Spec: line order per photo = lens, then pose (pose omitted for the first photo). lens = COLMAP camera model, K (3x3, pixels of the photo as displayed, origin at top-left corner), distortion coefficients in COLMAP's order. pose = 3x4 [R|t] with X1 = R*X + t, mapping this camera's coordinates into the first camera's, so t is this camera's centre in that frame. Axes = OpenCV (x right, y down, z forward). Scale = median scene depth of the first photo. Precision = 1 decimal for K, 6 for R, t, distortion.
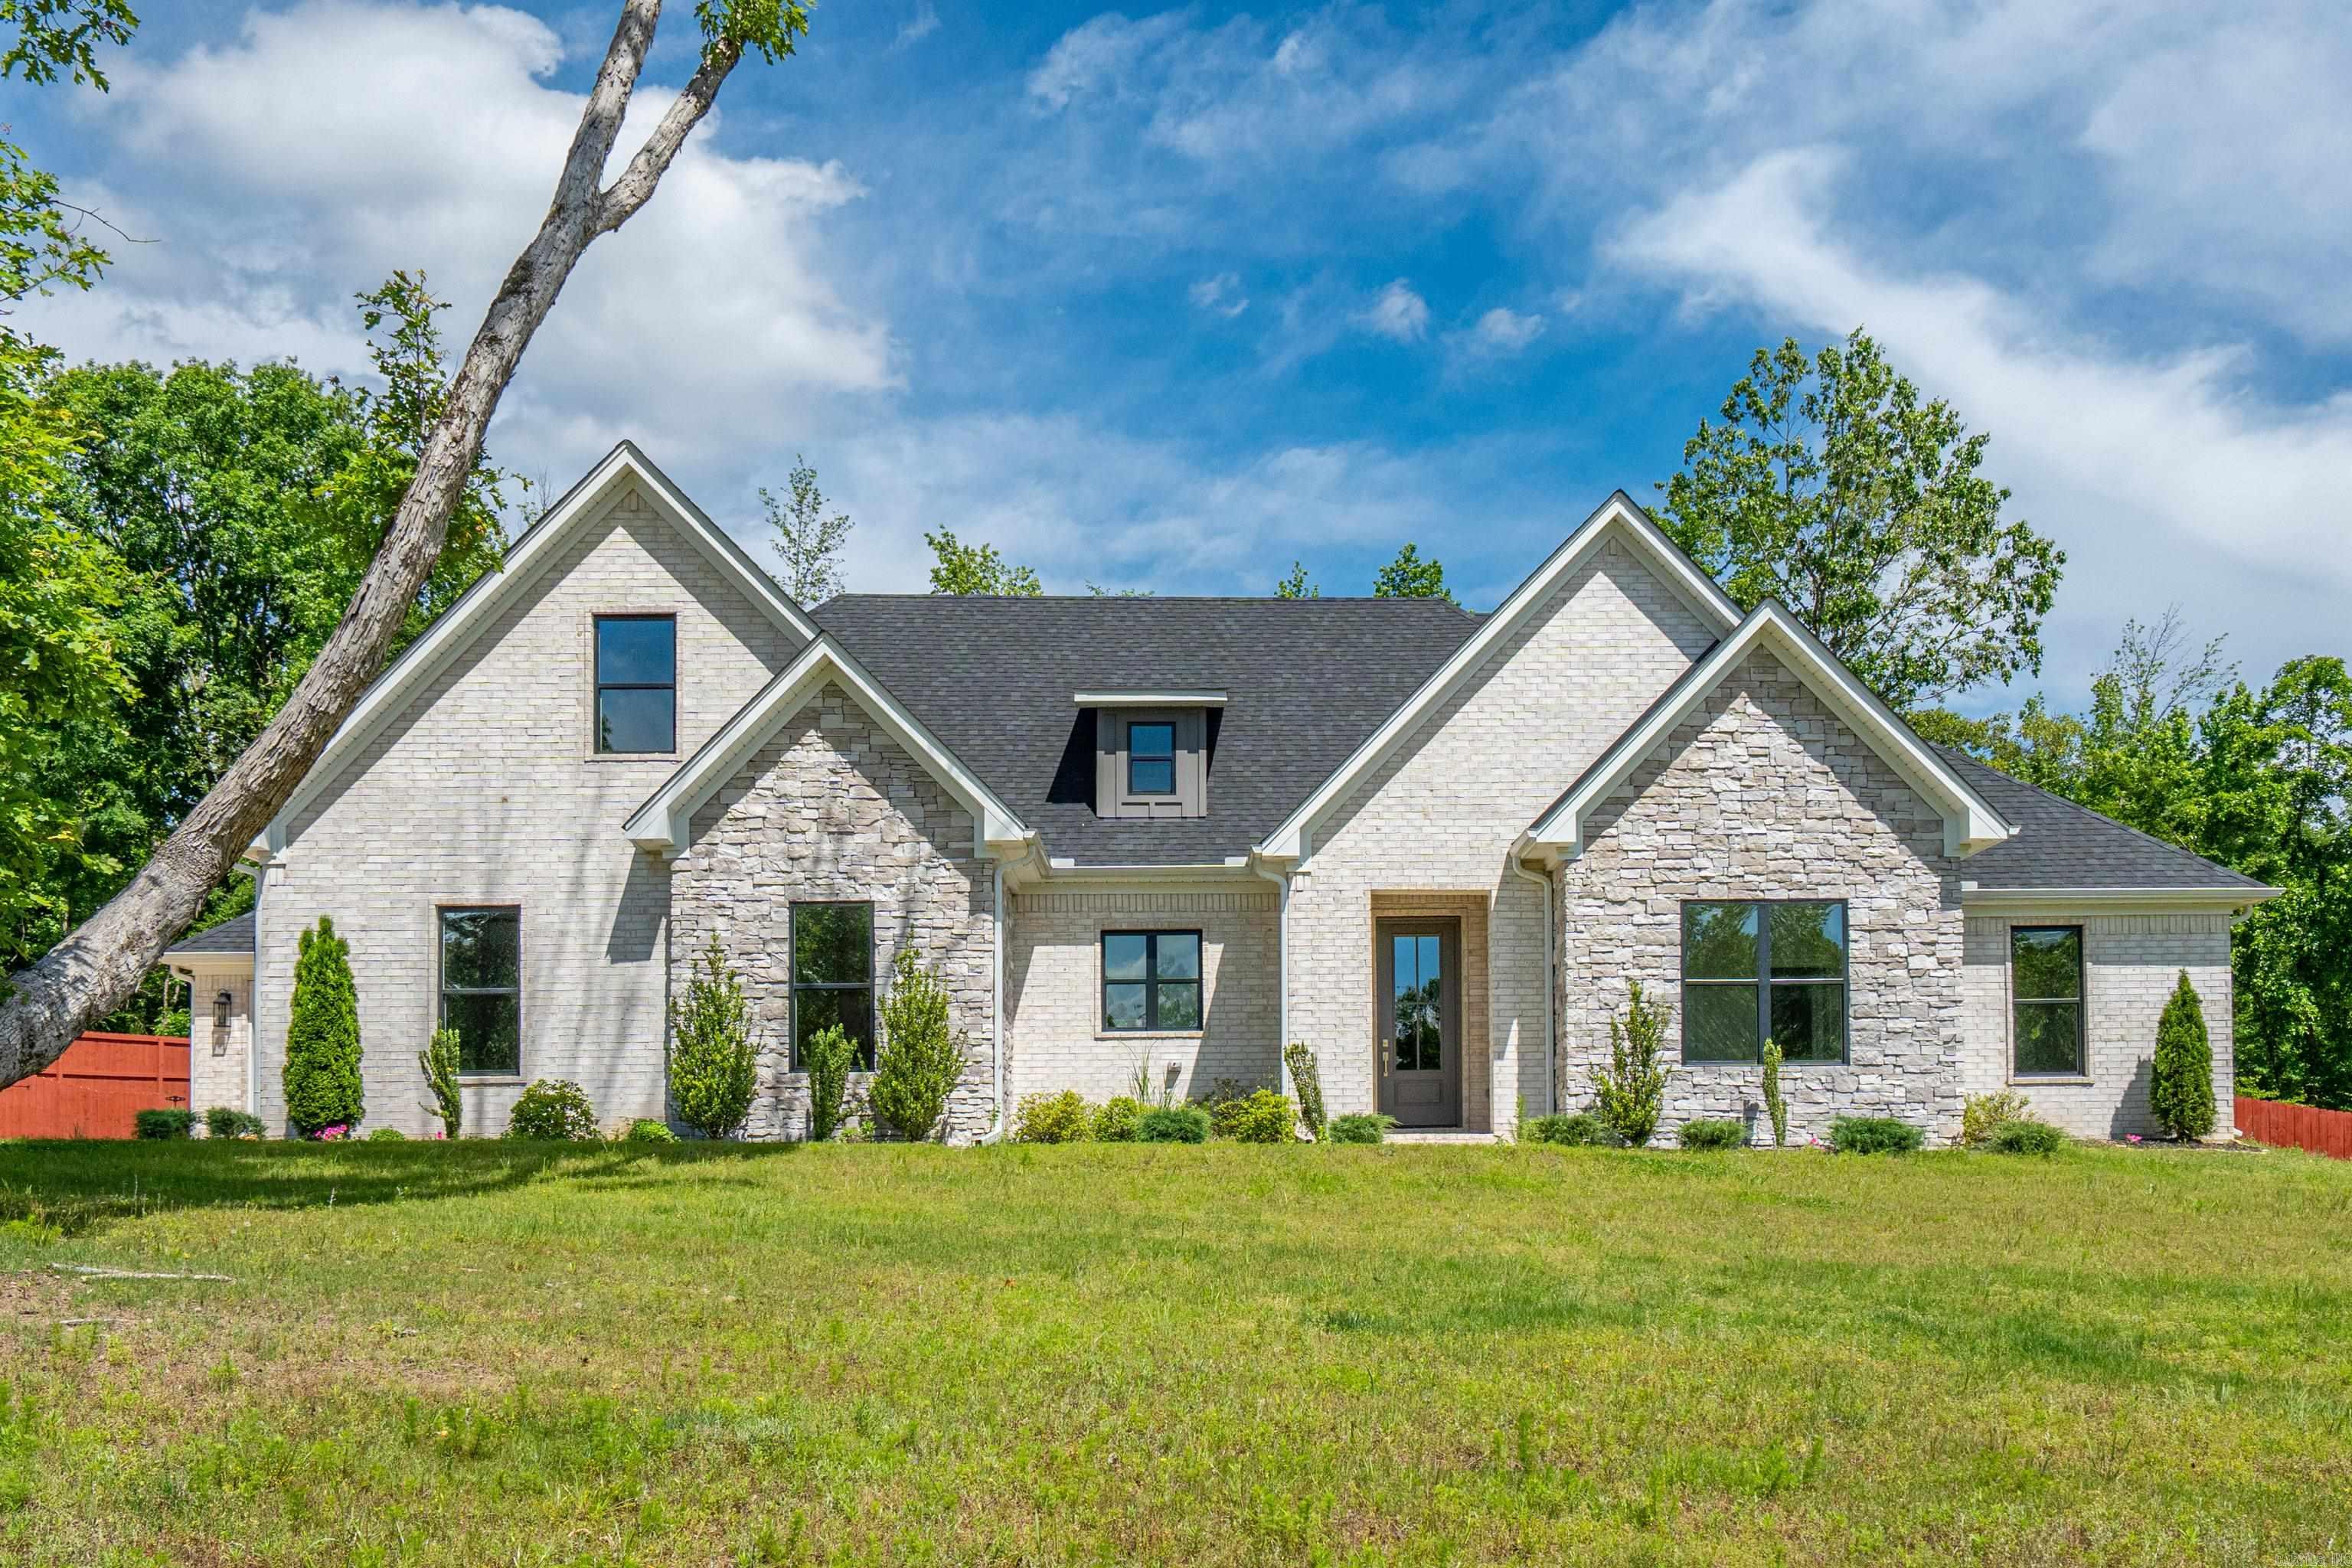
lens RADIAL K [[2027.4, 0, 1180.7], [0, 2027.4, 1173.1], [0, 0, 1]] dist [0.003677, 0.003976]
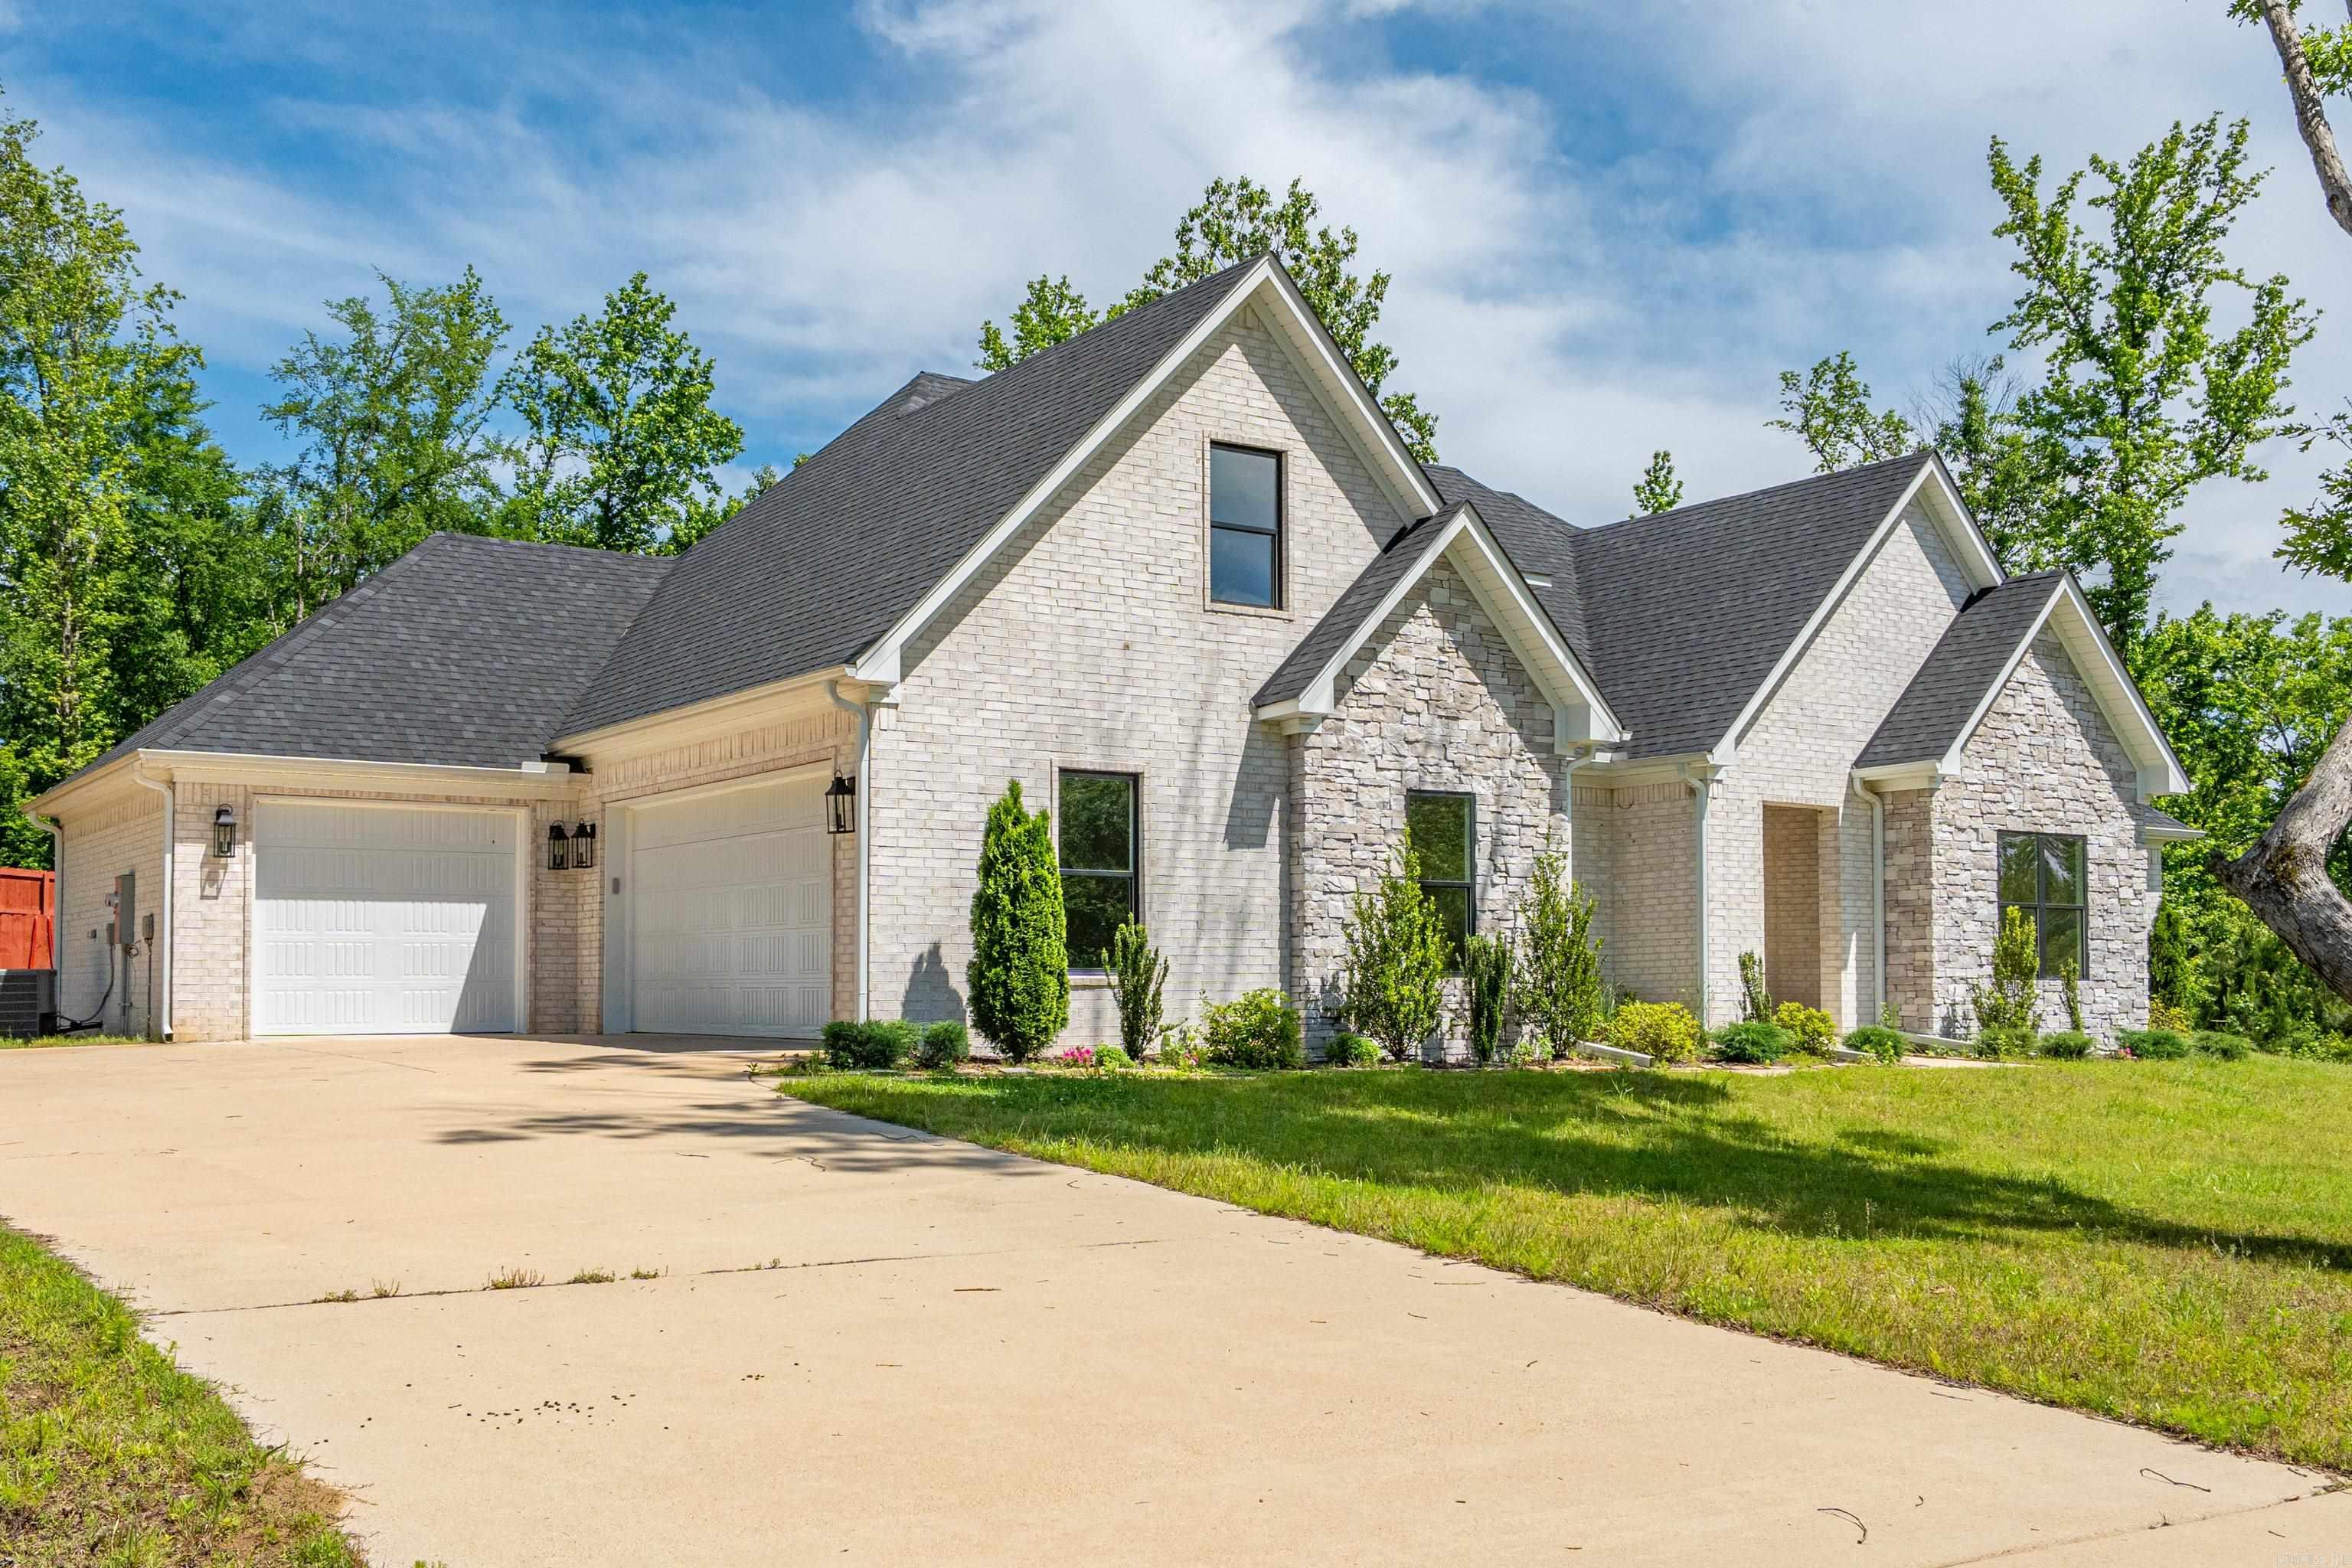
lens RADIAL K [[2343.7, 0, 1083.4], [0, 2343.7, 943.0], [0, 0, 1]] dist [0.016794, -0.006846]
pose [[0.833297, 0.019098, 0.552496, -0.881847], [-0.011411, 0.999784, -0.017349, -0.044623], [-0.552708, 0.008152, 0.833335, 0.203430]]
